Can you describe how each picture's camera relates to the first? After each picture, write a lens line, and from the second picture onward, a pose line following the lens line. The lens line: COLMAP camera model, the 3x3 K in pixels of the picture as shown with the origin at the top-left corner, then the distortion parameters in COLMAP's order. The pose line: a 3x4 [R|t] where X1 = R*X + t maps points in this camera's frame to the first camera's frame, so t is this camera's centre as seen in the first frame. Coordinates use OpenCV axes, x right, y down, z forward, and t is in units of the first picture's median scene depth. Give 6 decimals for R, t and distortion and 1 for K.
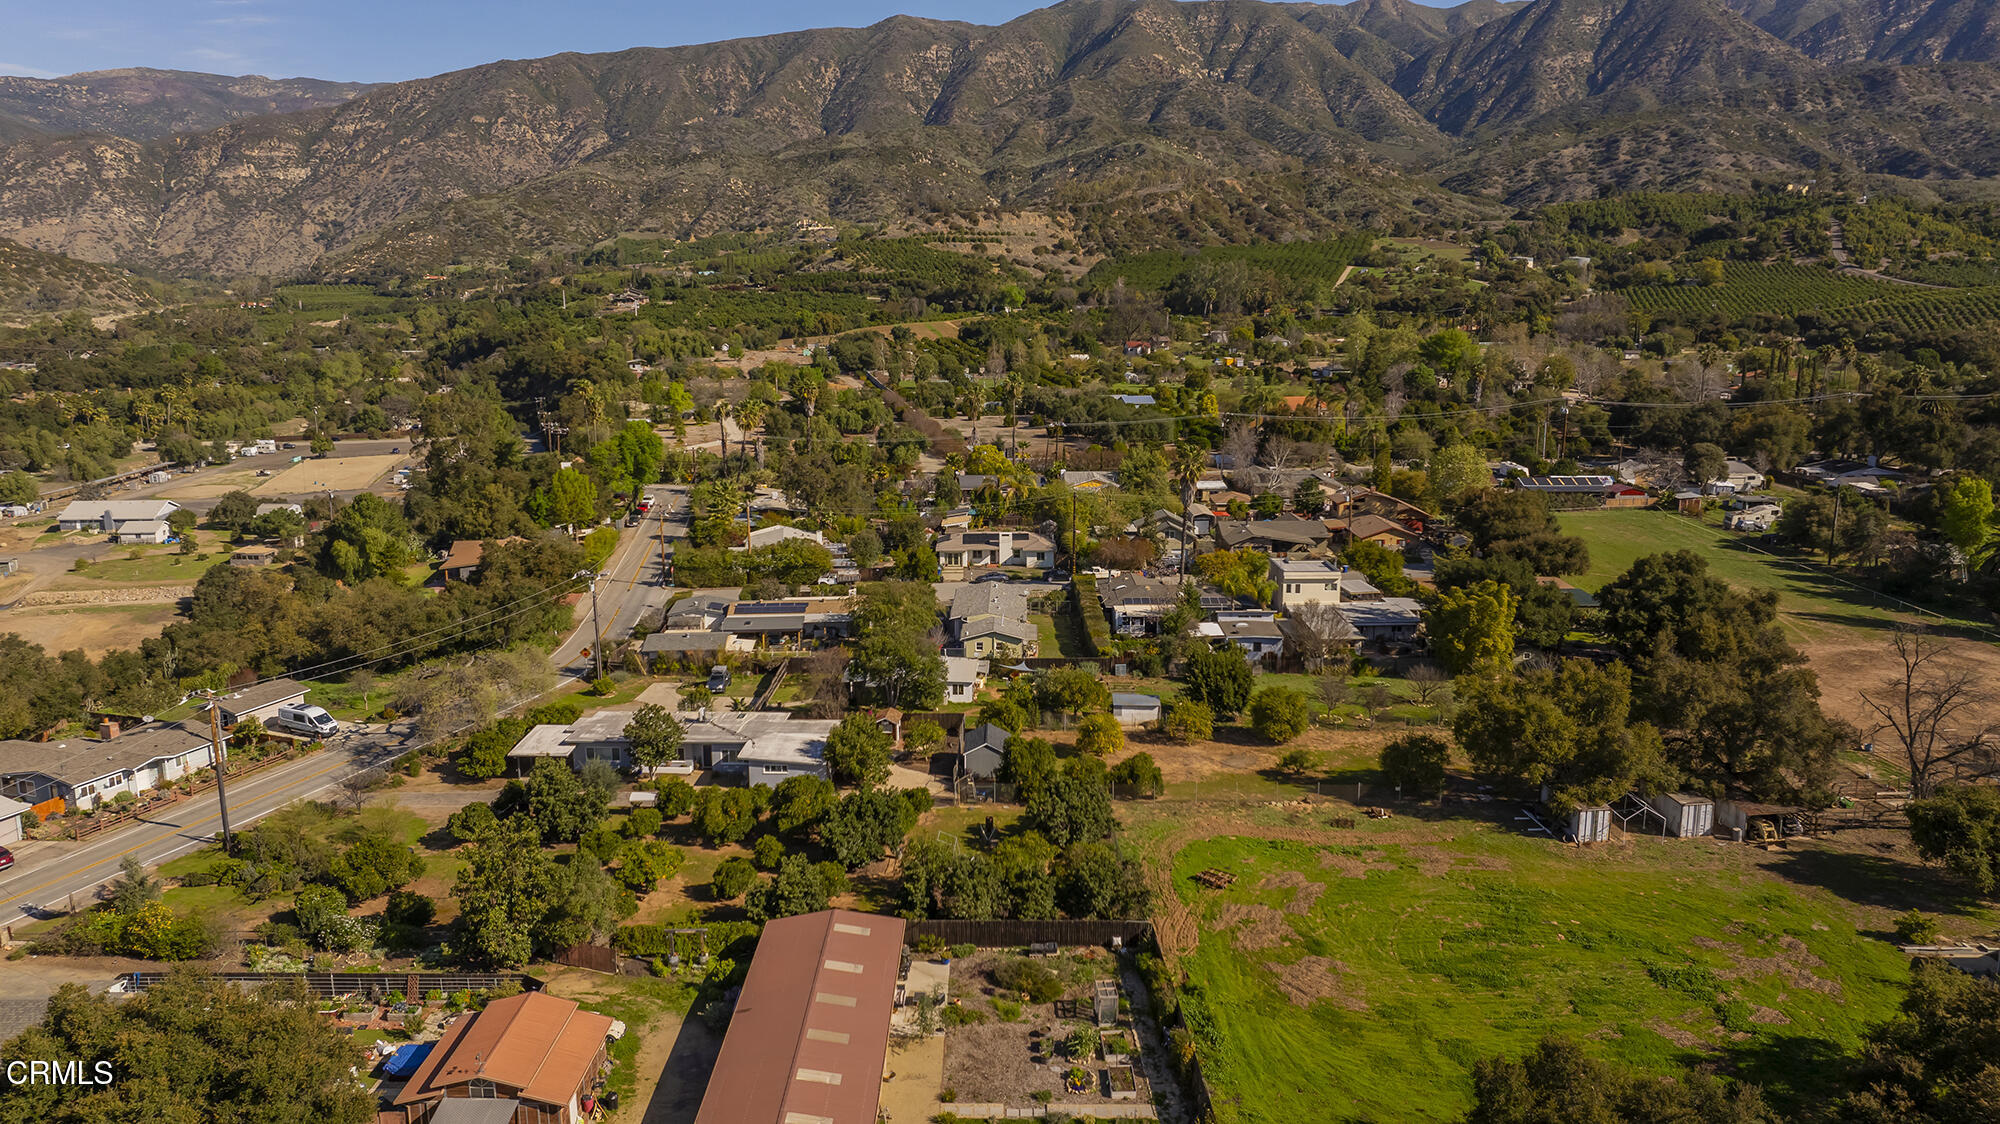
lens RADIAL K [[1394.4, 0, 1000.0], [0, 1394.4, 562.0], [0, 0, 1]] dist [-0.022145, -0.006434]
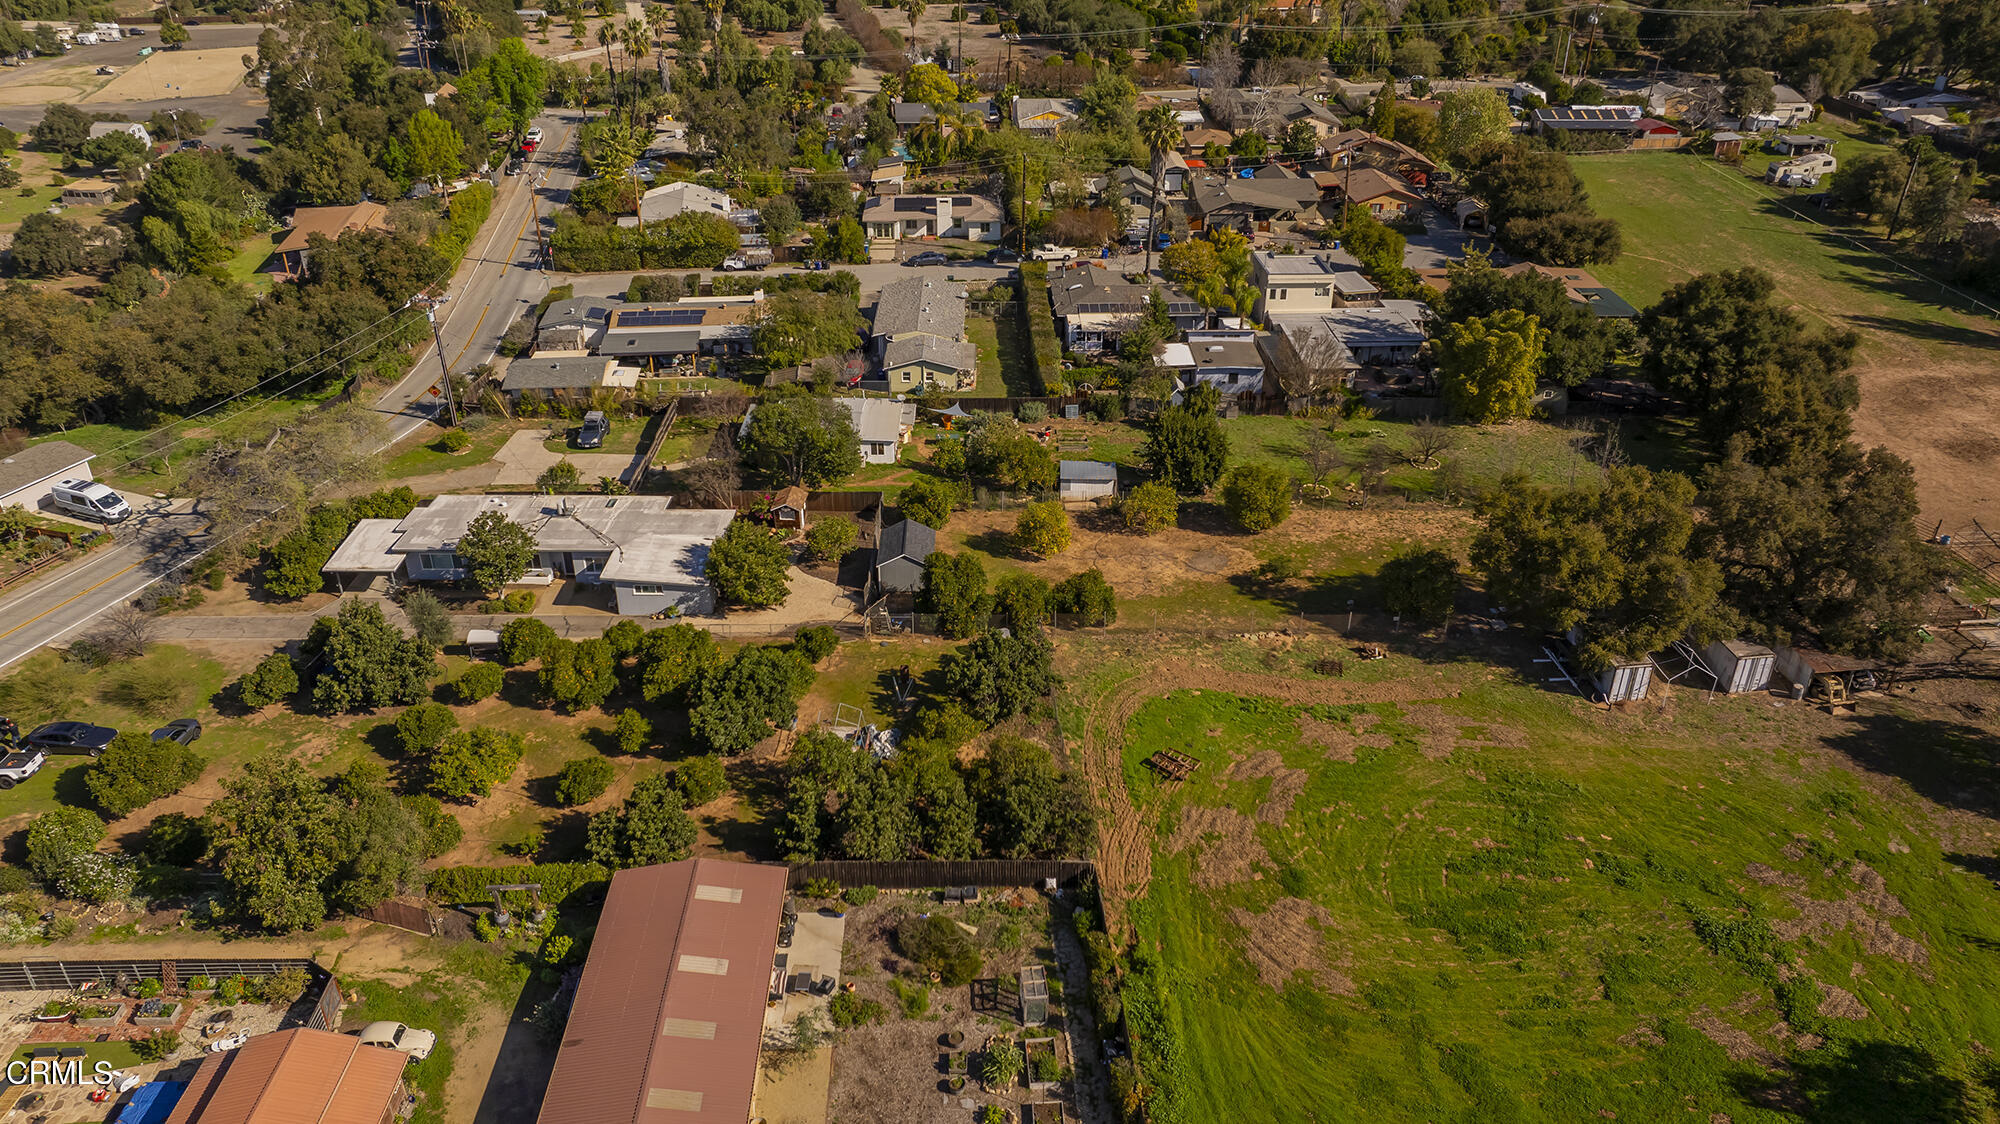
lens RADIAL K [[1395.6, 0, 1000.0], [0, 1395.6, 562.0], [0, 0, 1]] dist [-0.036208, 0.029281]
pose [[0.999642, -0.007081, 0.025786, 0.022816], [-0.000981, 0.953943, 0.299987, -0.099770], [-0.026723, -0.299905, 0.953595, 0.185113]]
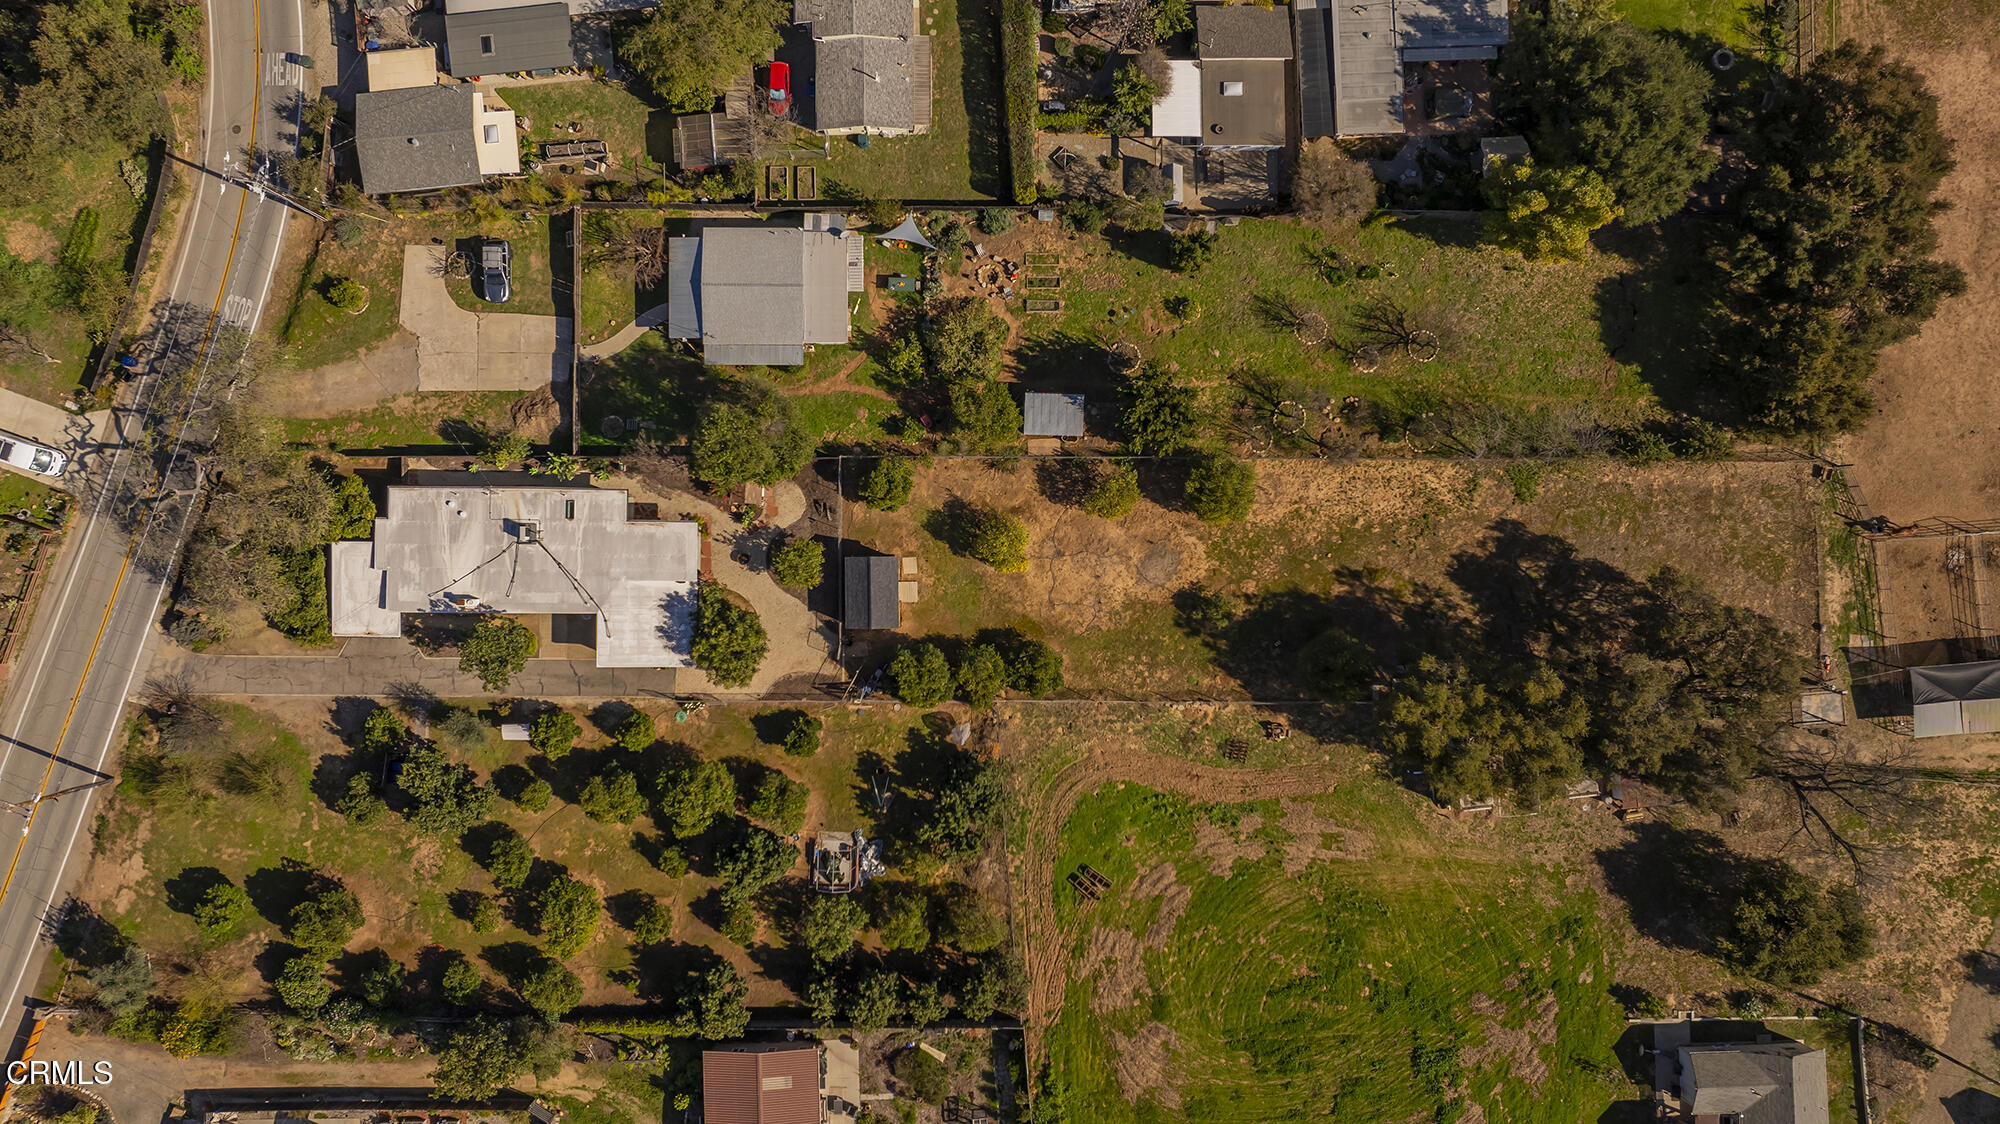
lens RADIAL K [[1395.6, 0, 1000.0], [0, 1395.6, 562.0], [0, 0, 1]] dist [-0.036208, 0.029281]
pose [[0.999442, -0.025801, 0.021207, 0.048501], [-0.015177, 0.214766, 0.976548, -0.658010], [-0.029750, -0.976325, 0.214255, 0.749391]]
